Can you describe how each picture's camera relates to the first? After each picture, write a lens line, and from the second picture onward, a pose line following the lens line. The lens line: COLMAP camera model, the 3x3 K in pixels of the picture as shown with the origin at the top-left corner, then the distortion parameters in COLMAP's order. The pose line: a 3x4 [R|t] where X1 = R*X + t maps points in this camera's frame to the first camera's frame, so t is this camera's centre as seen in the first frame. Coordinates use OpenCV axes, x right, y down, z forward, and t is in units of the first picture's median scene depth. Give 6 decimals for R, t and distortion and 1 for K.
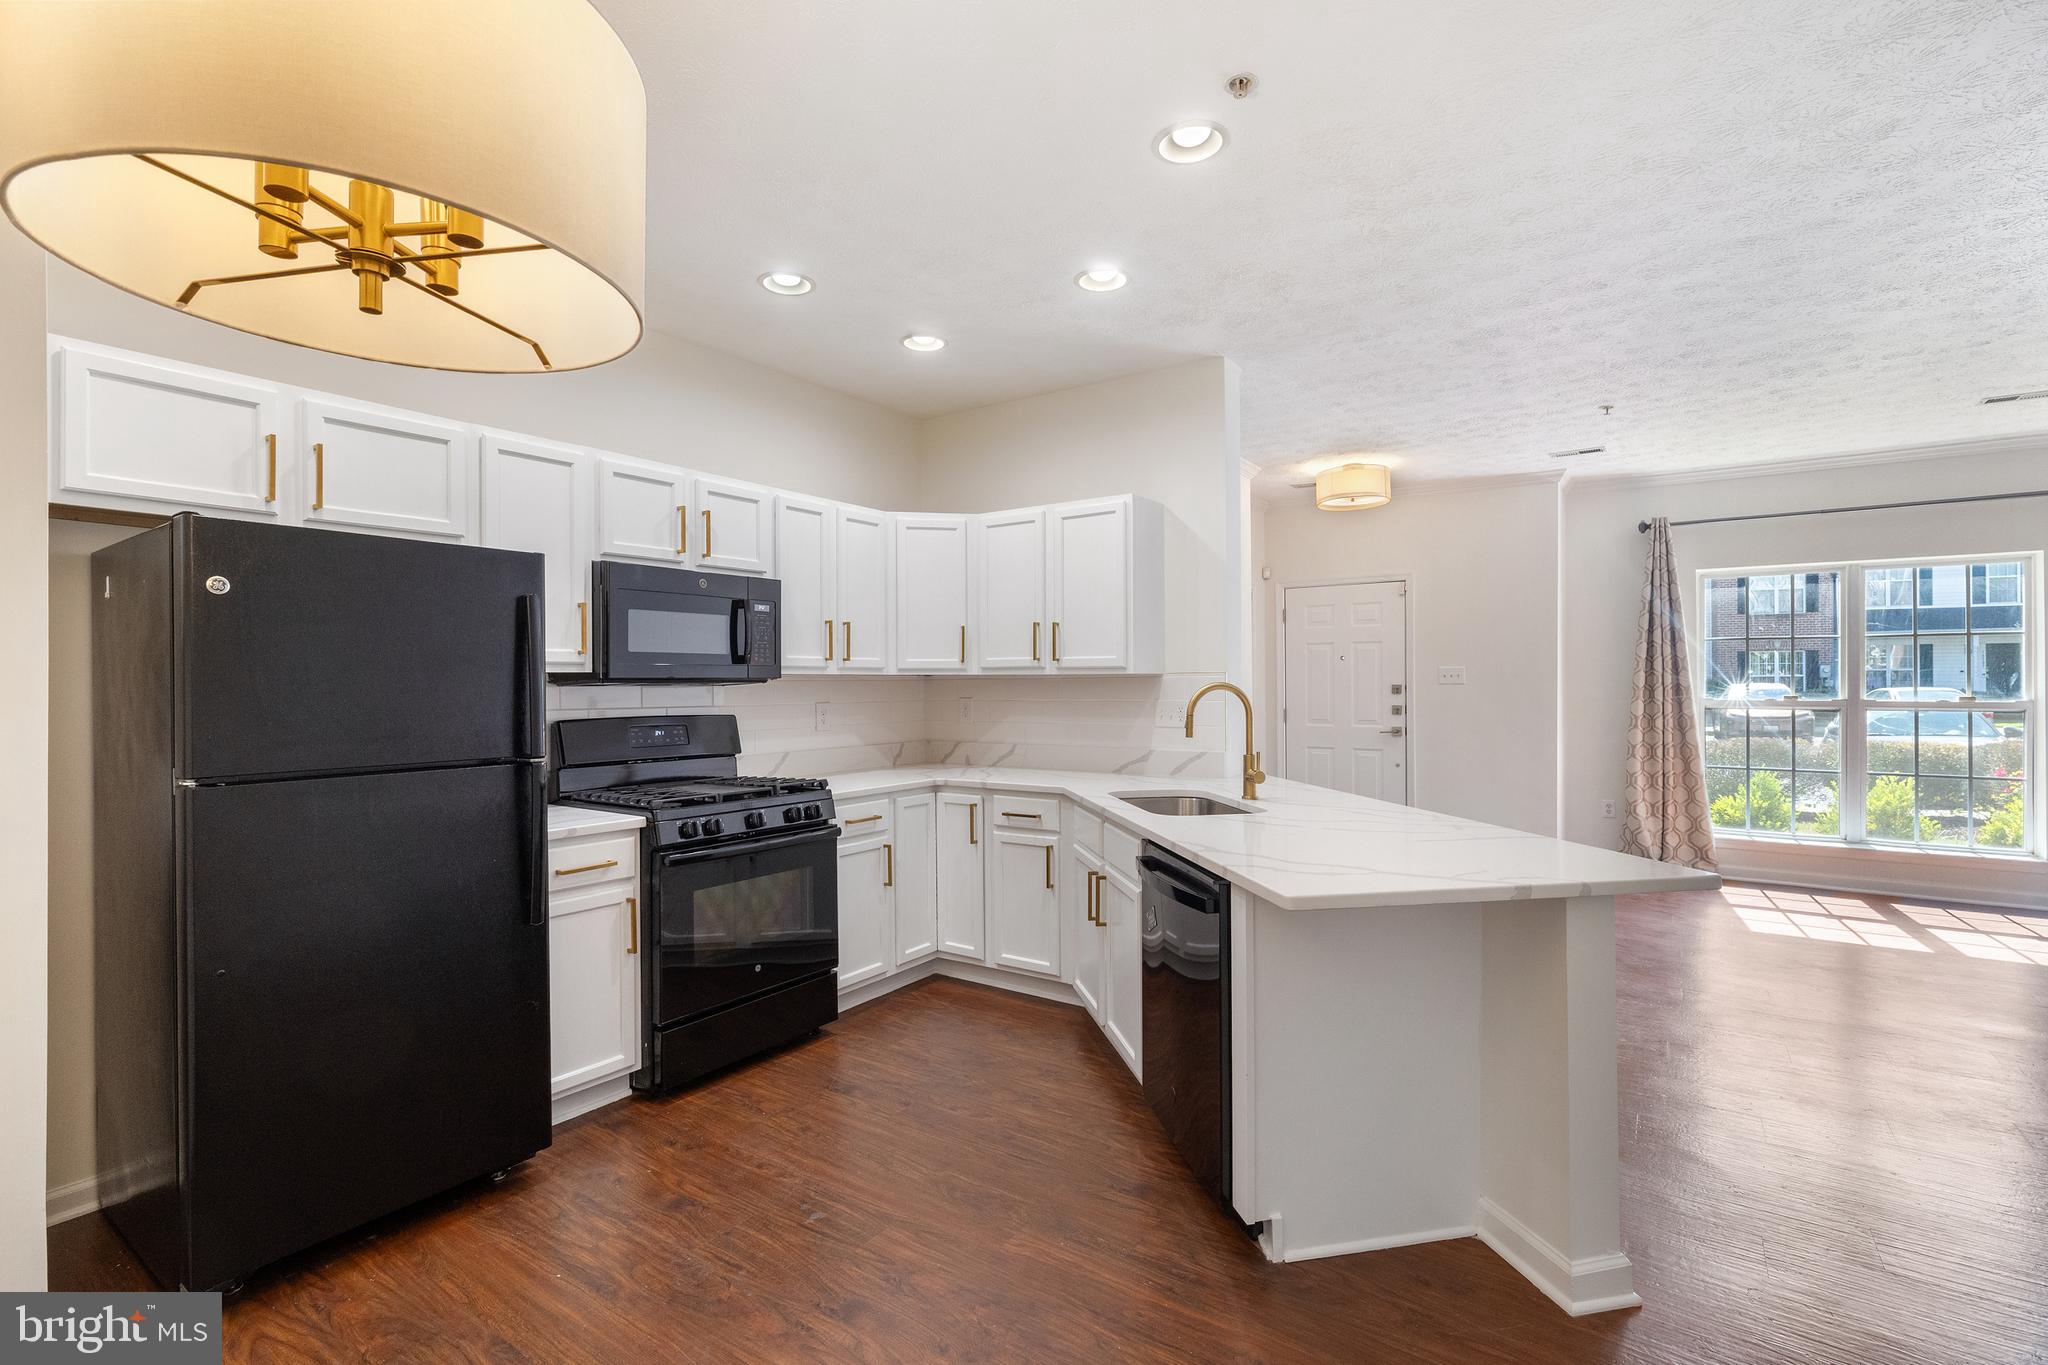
lens RADIAL K [[950.1, 0, 1027.4], [0, 950.1, 686.1], [0, 0, 1]] dist [0.000398, 0.000389]
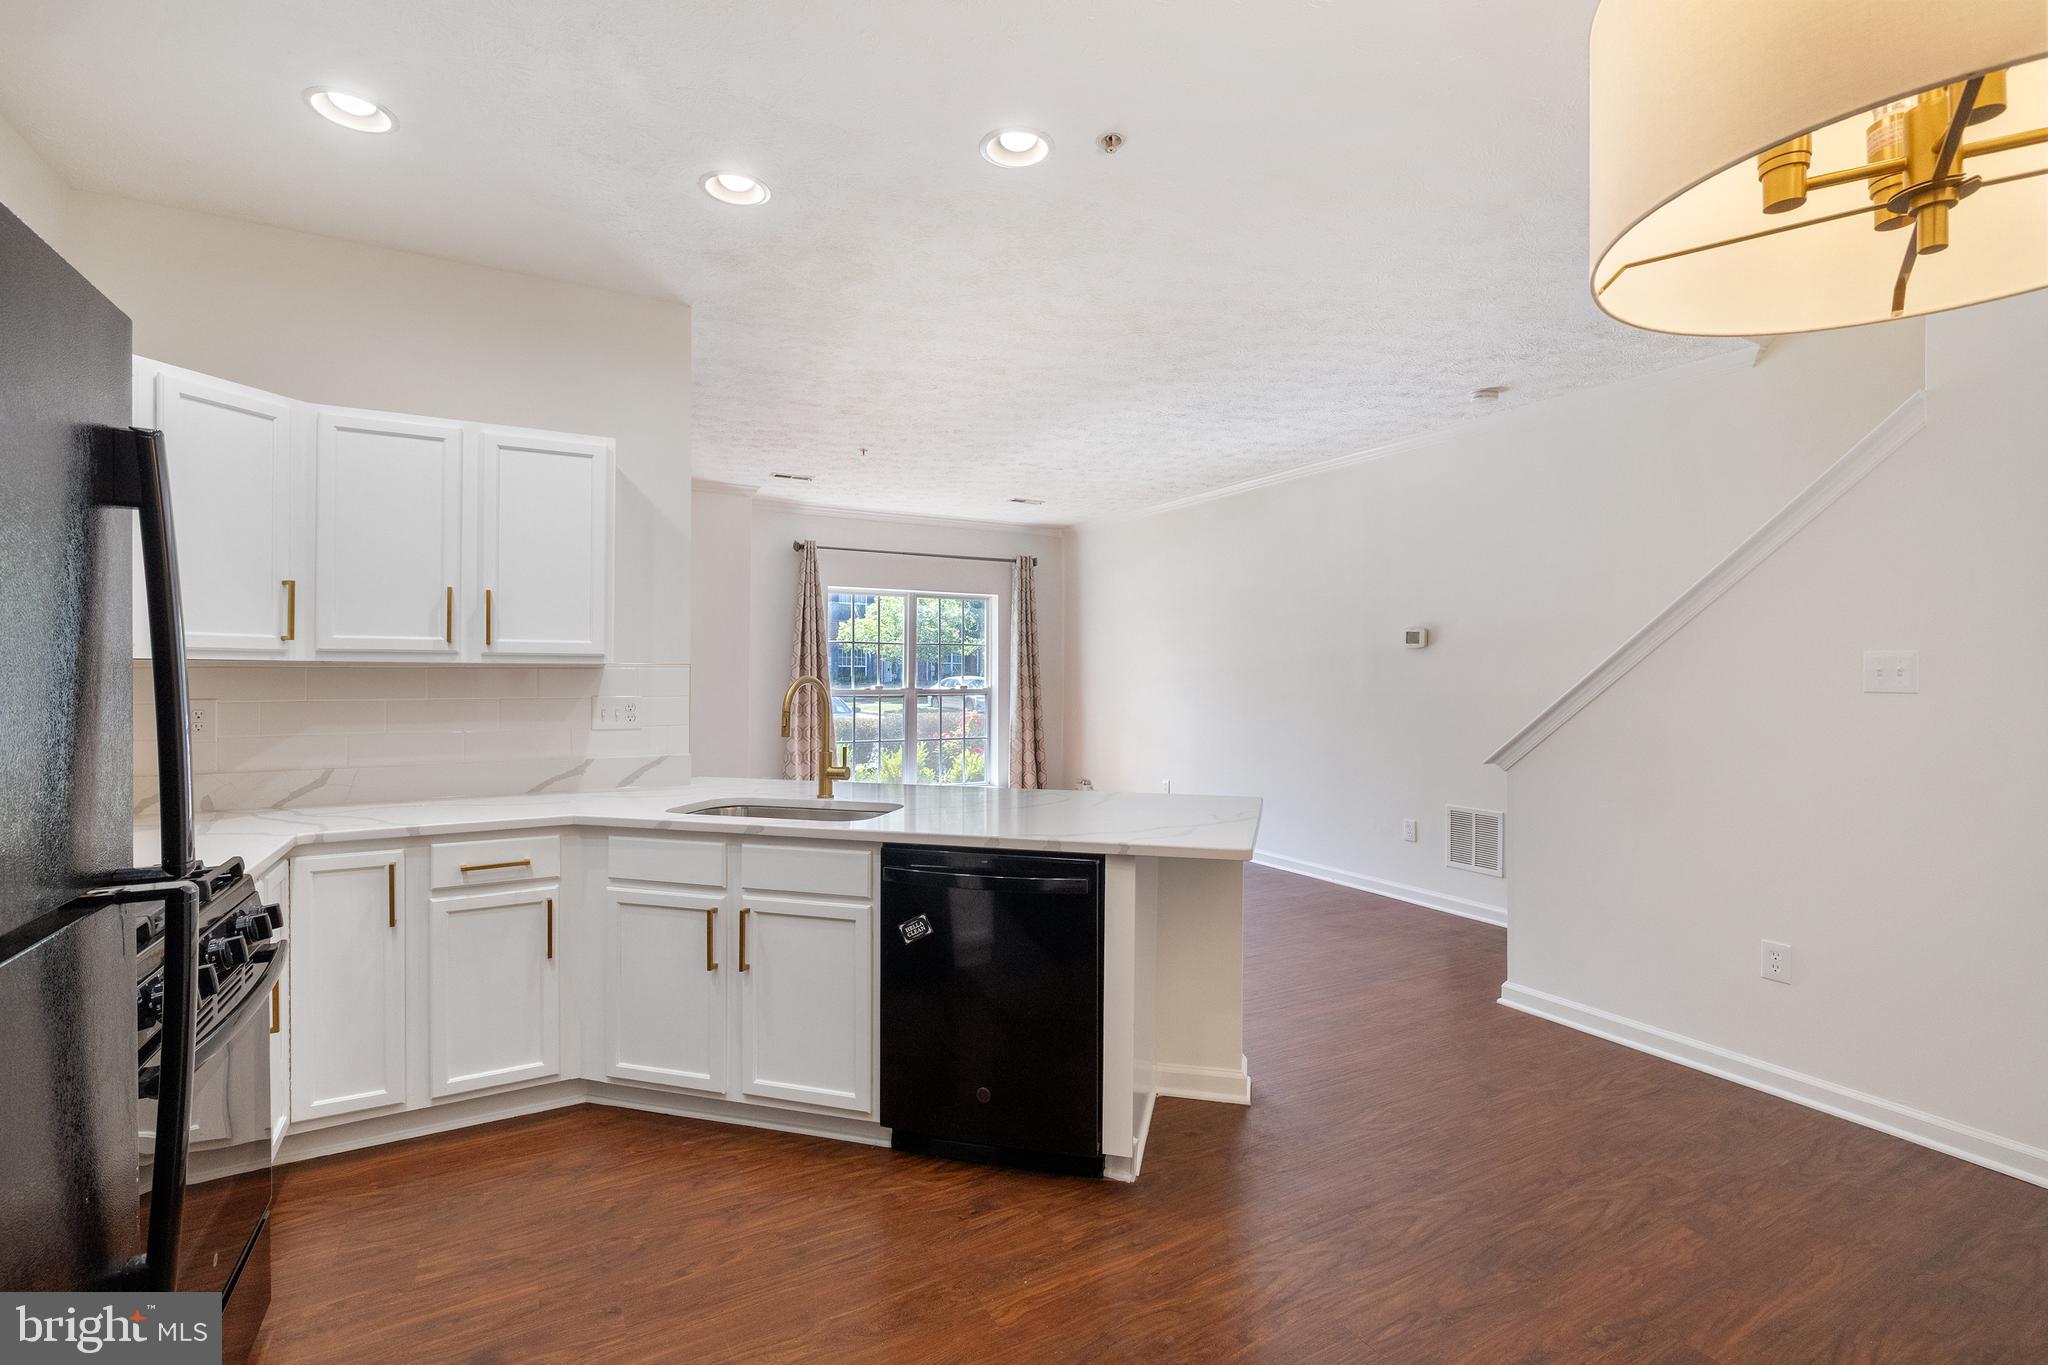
lens RADIAL K [[950.1, 0, 1022.6], [0, 950.1, 668.2], [0, 0, 1]] dist [0.000398, 0.000389]
pose [[0.423069, 0.009832, 0.906044, -0.475859], [-0.000653, 0.999944, -0.010546, -0.001642], [-0.906097, 0.003870, 0.423052, 0.356064]]
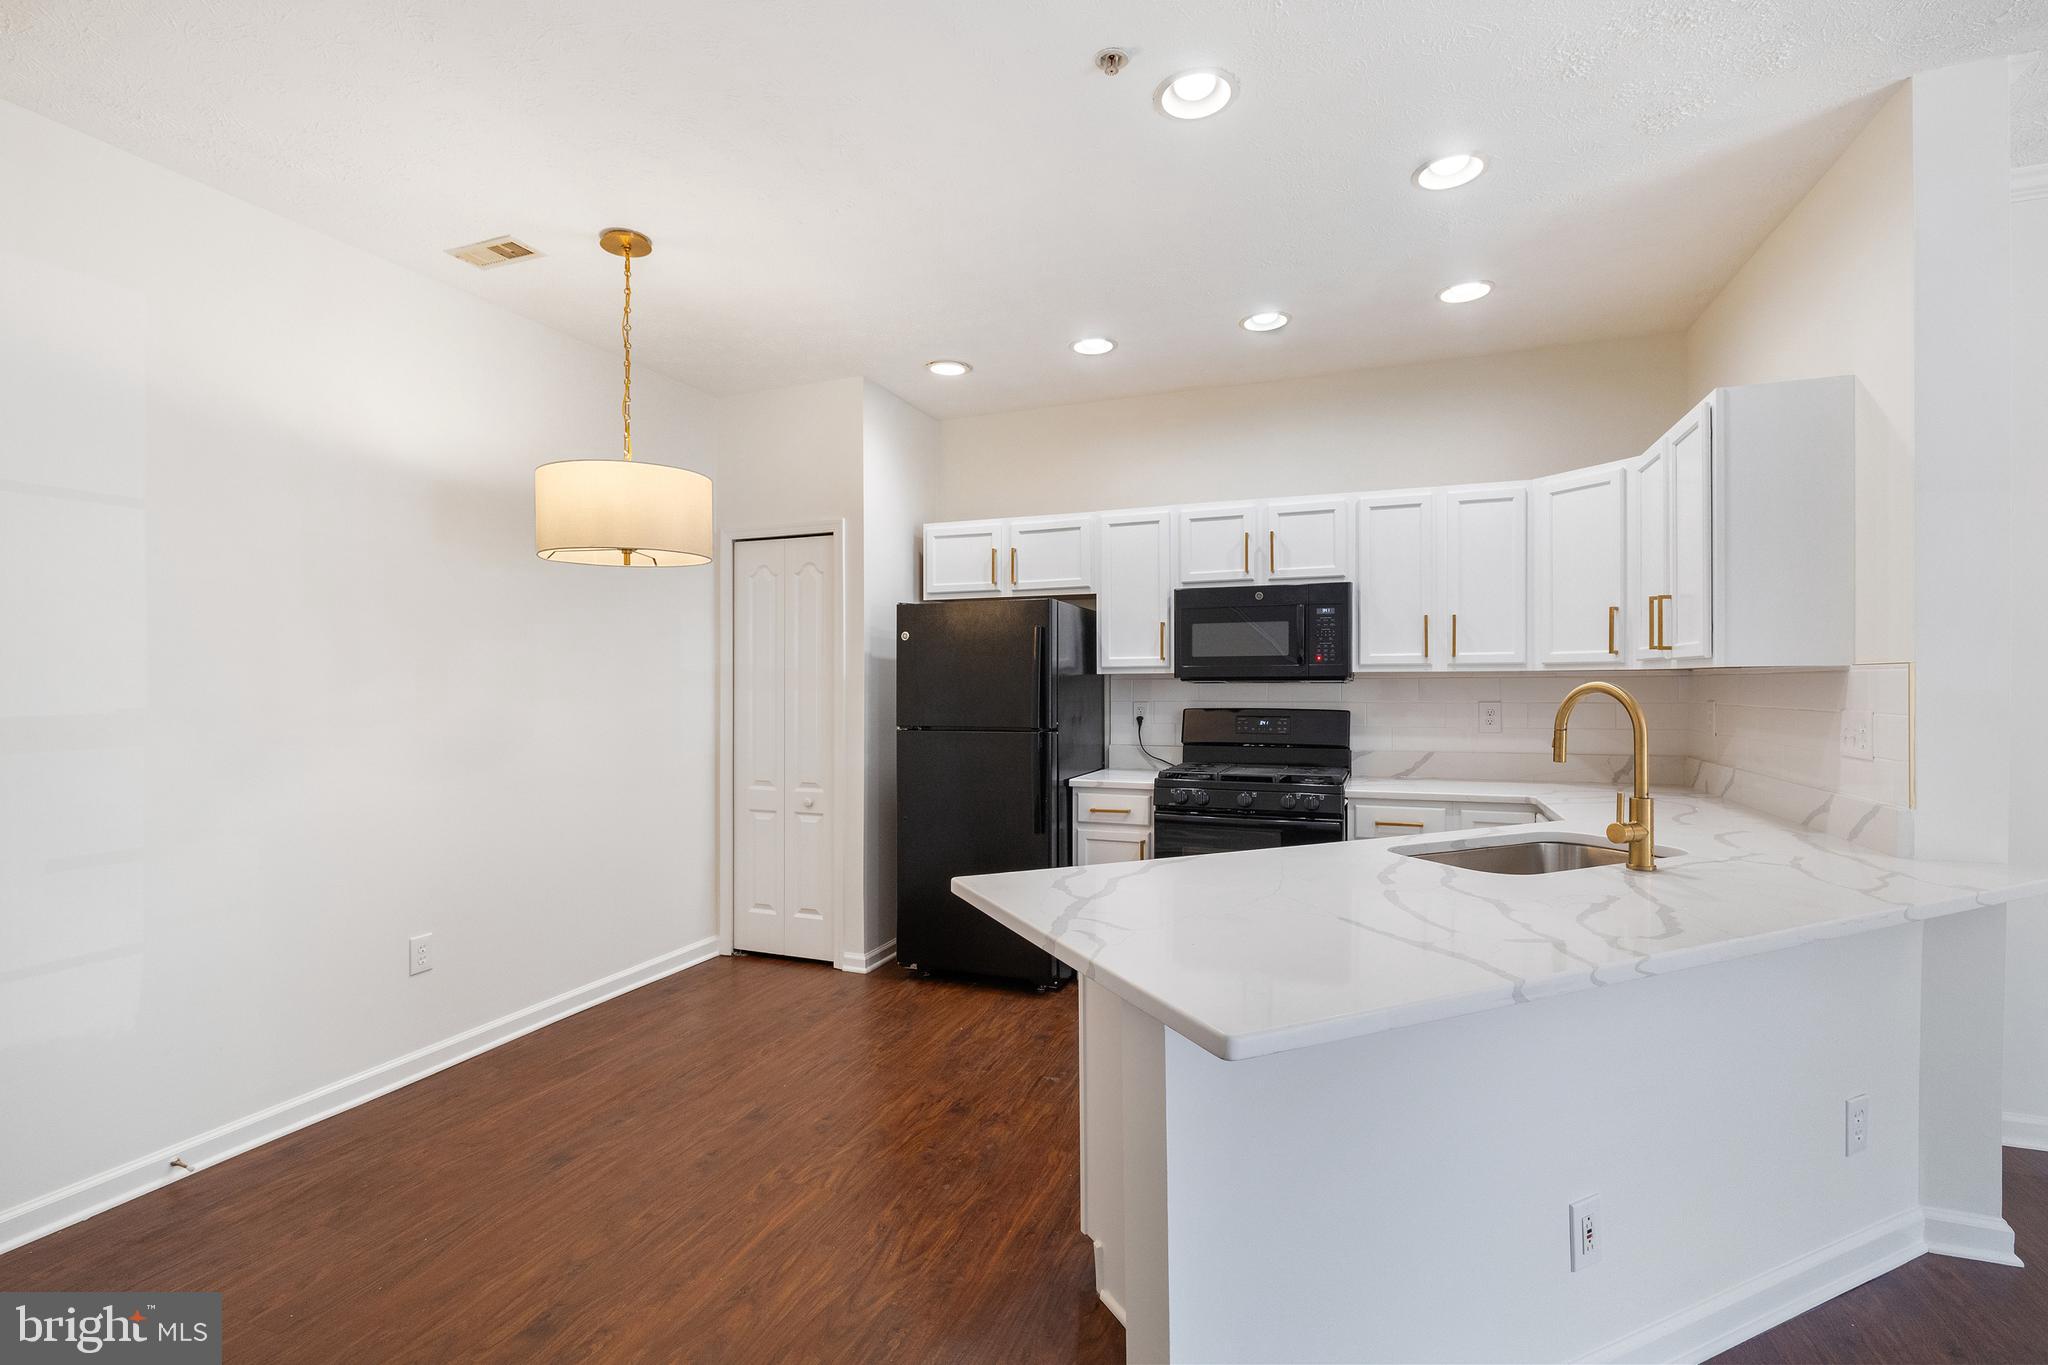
lens RADIAL K [[950.1, 0, 1003.3], [0, 950.1, 686.5], [0, 0, 1]] dist [0.000398, 0.000389]
pose [[0.209762, 0.006683, -0.977730, 0.662531], [-0.001260, 0.999978, 0.006565, -0.003338], [0.977752, -0.000145, 0.209766, 0.399186]]
